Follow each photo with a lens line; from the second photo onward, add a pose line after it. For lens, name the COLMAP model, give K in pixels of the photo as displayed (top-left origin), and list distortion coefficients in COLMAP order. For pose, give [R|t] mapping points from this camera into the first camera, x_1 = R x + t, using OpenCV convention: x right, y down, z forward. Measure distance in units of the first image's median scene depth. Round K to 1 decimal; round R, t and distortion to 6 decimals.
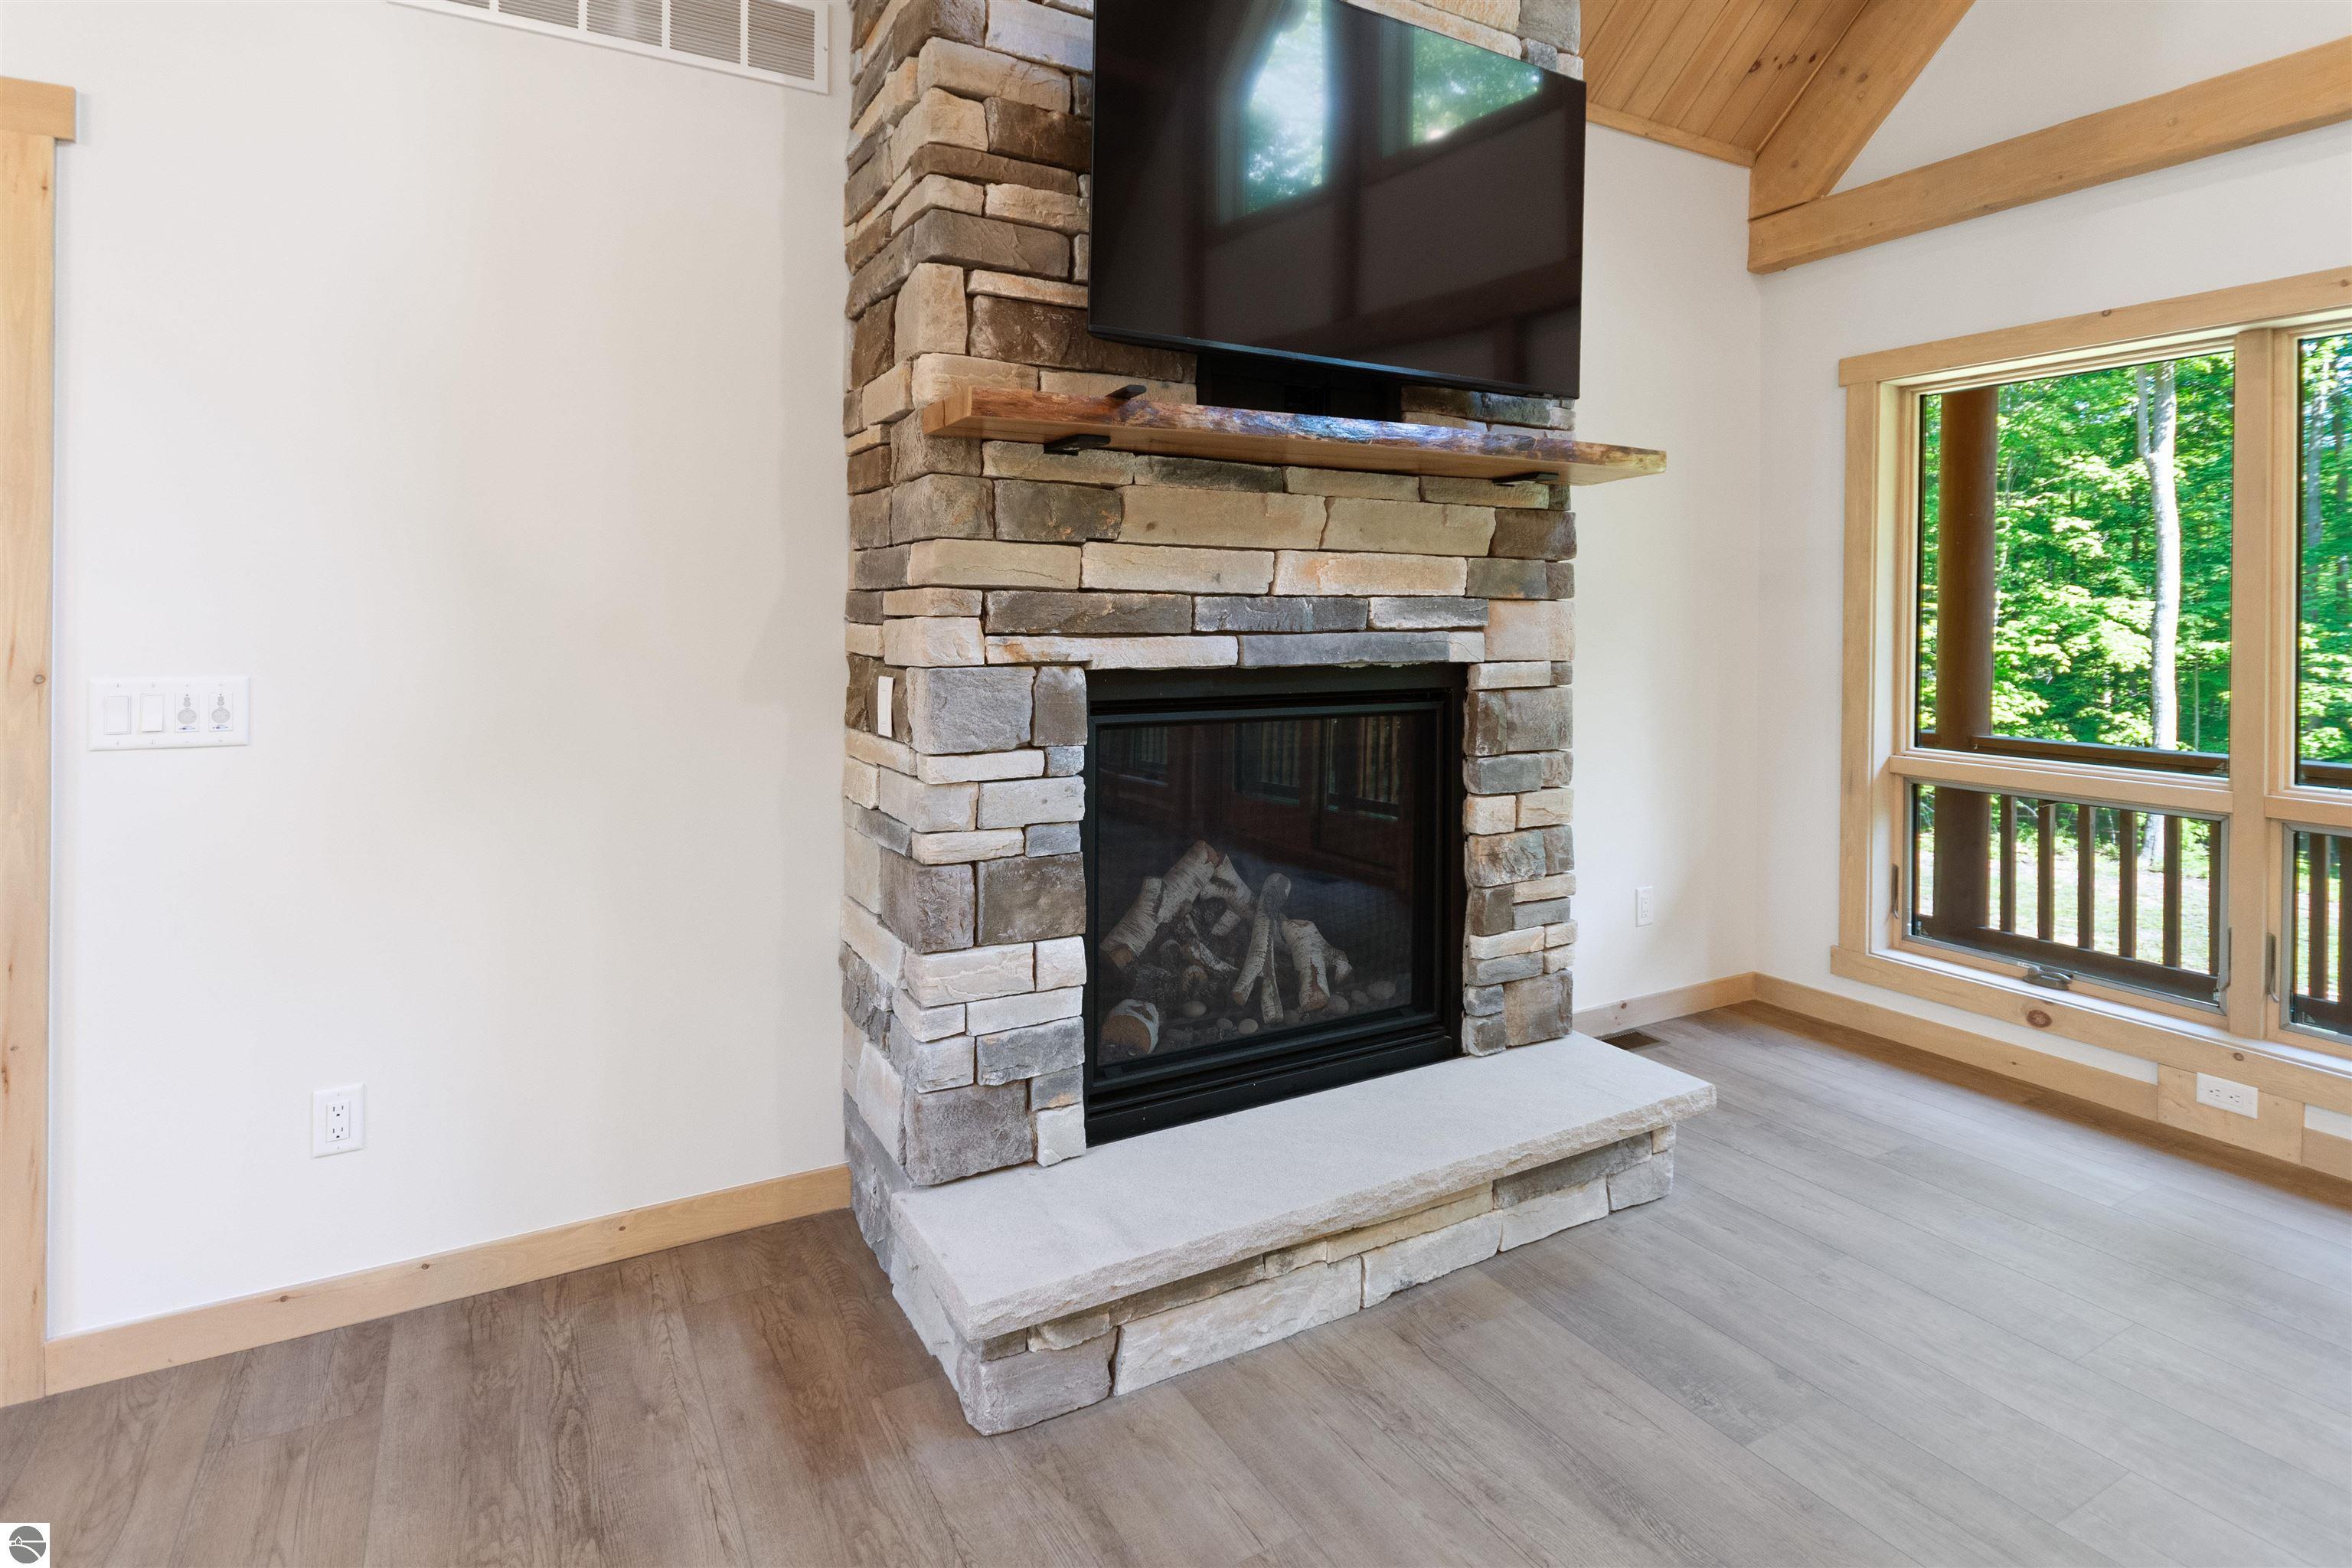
lens RADIAL K [[1215.5, 0, 1151.4], [0, 1215.5, 620.3], [0, 0, 1]] dist [0.004408, -0.000034]
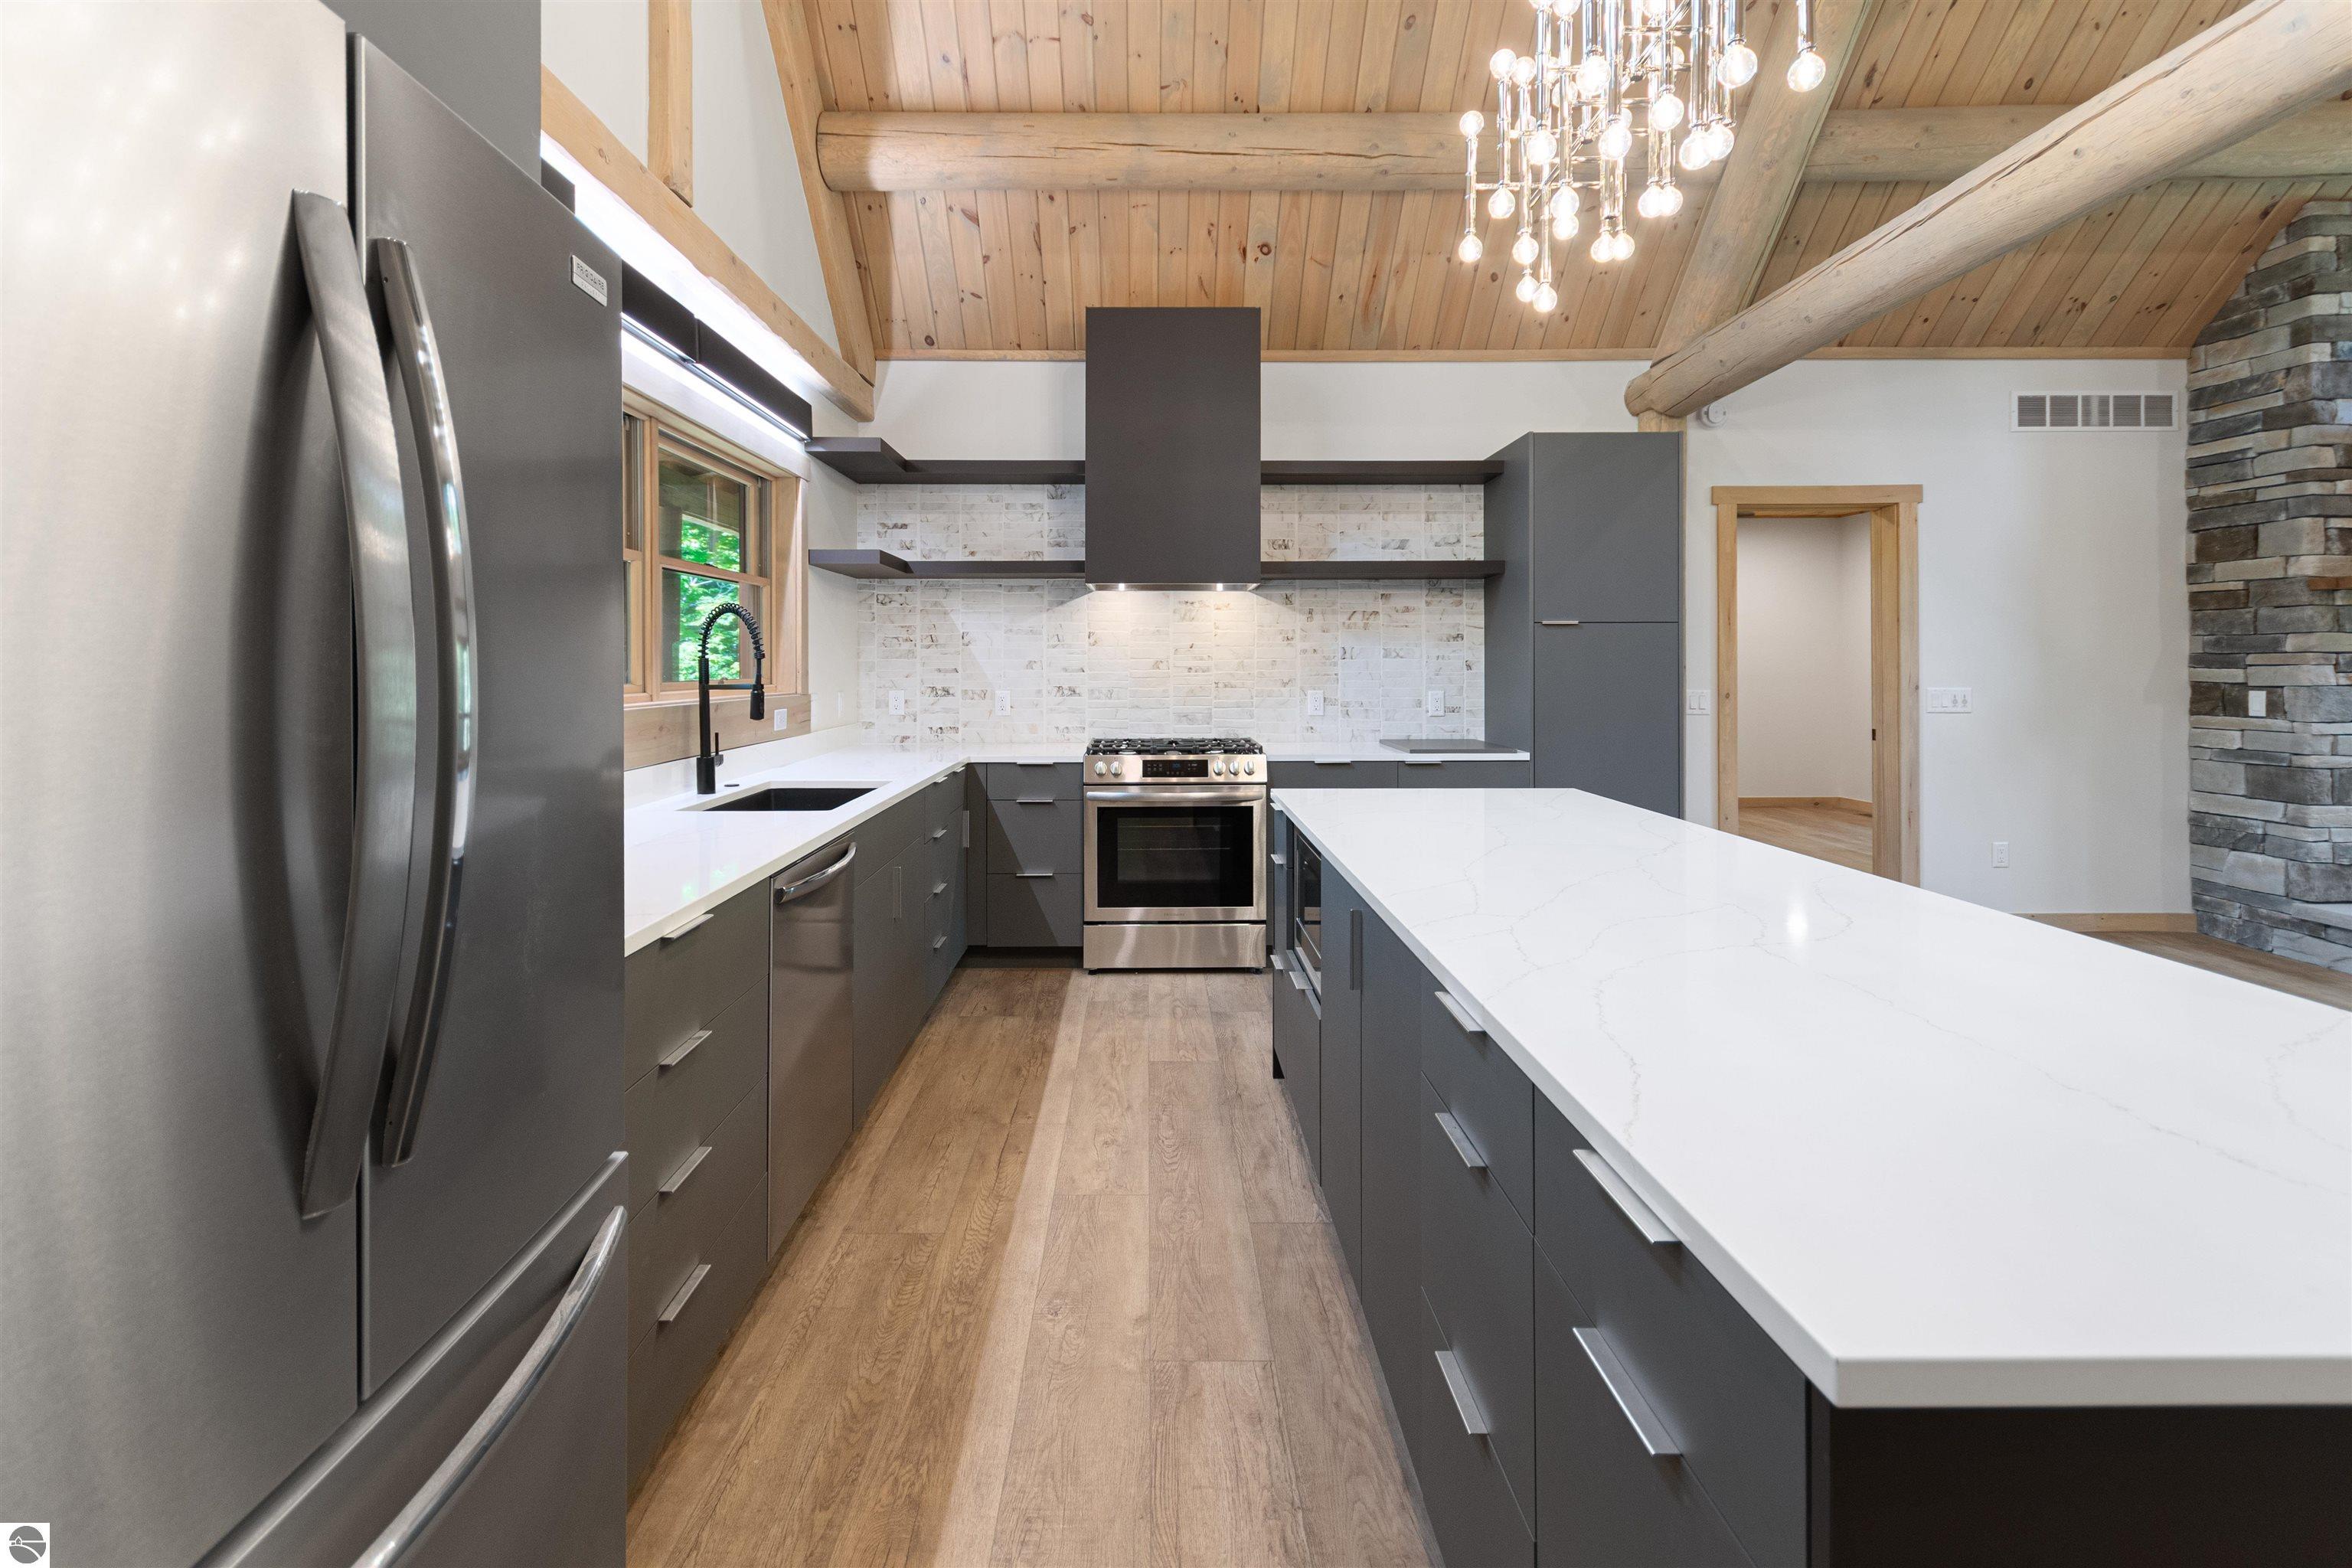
lens RADIAL K [[1069.3, 0, 1158.5], [0, 1069.3, 654.6], [0, 0, 1]] dist [0.006720, -0.001766]
pose [[0.890779, -0.006680, -0.454387, -1.069482], [0.001748, 0.999935, -0.011273, -0.002991], [0.454433, 0.009247, 0.890733, -1.653731]]
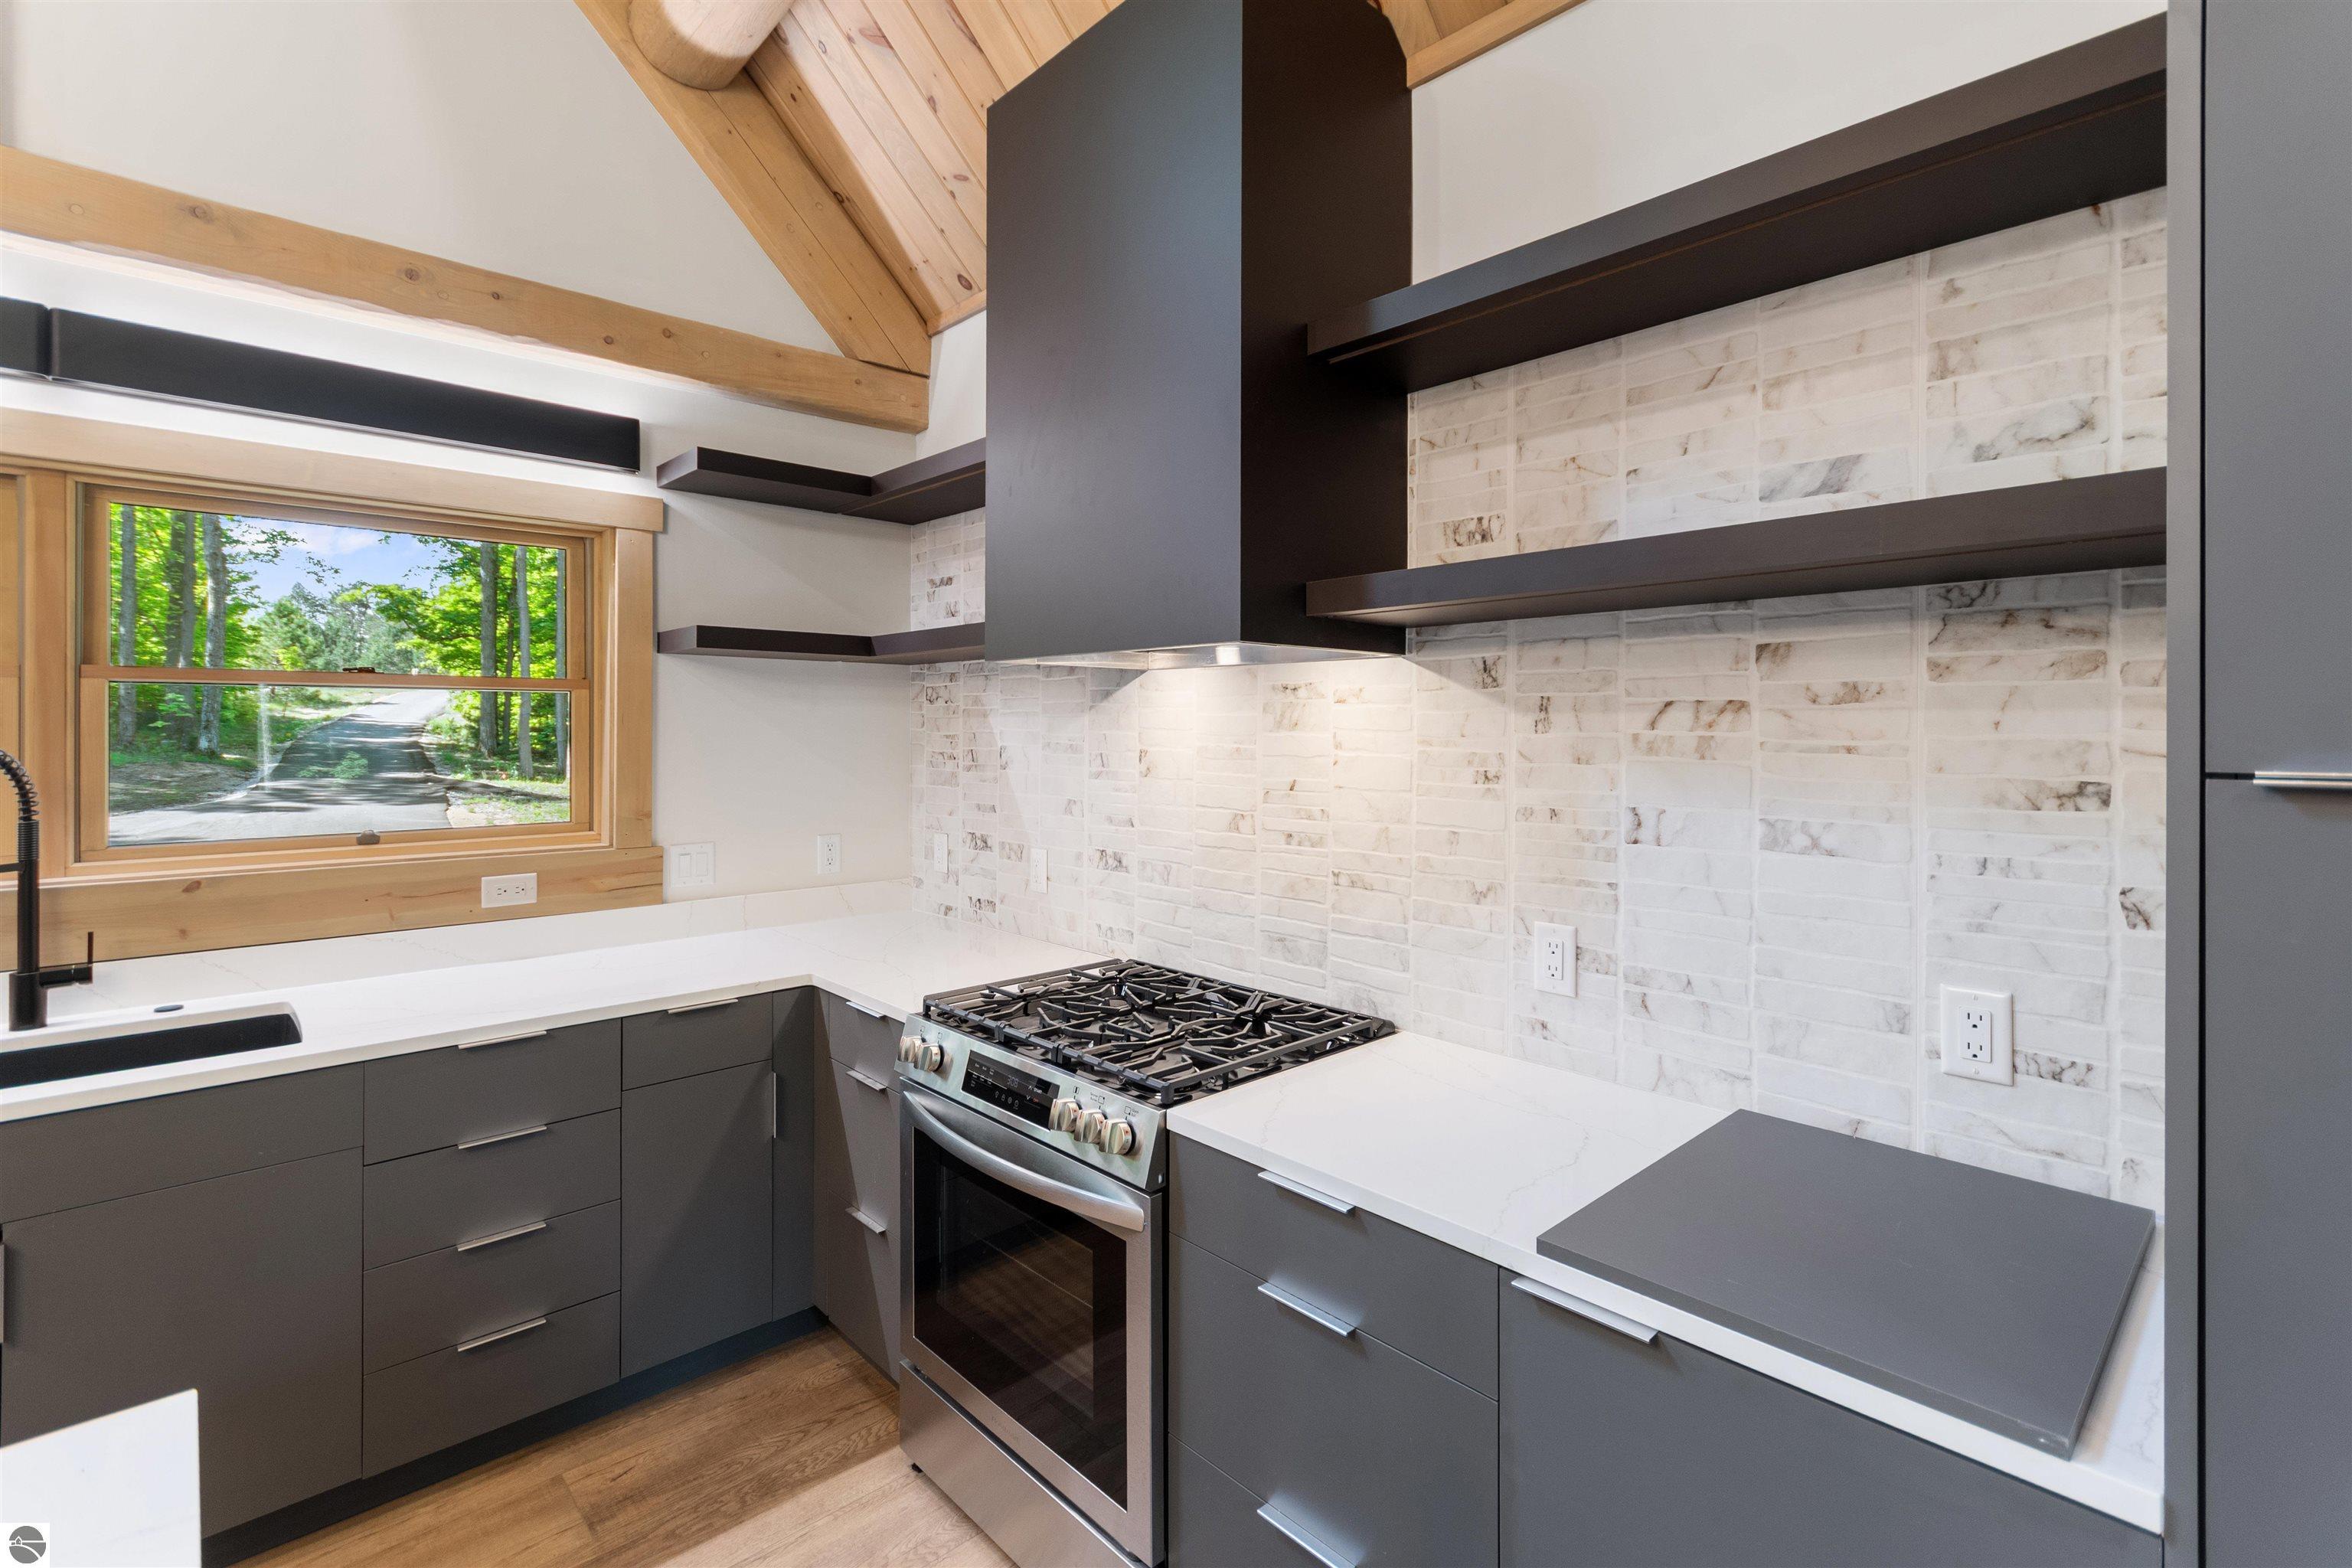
lens RADIAL K [[1069.3, 0, 1165.7], [0, 1069.3, 722.4], [0, 0, 1]] dist [0.006720, -0.001766]
pose [[0.252833, -0.005589, -0.967494, -1.085786], [-0.004597, 0.999965, -0.006977, -0.086283], [0.967499, 0.006212, 0.252799, -0.186052]]
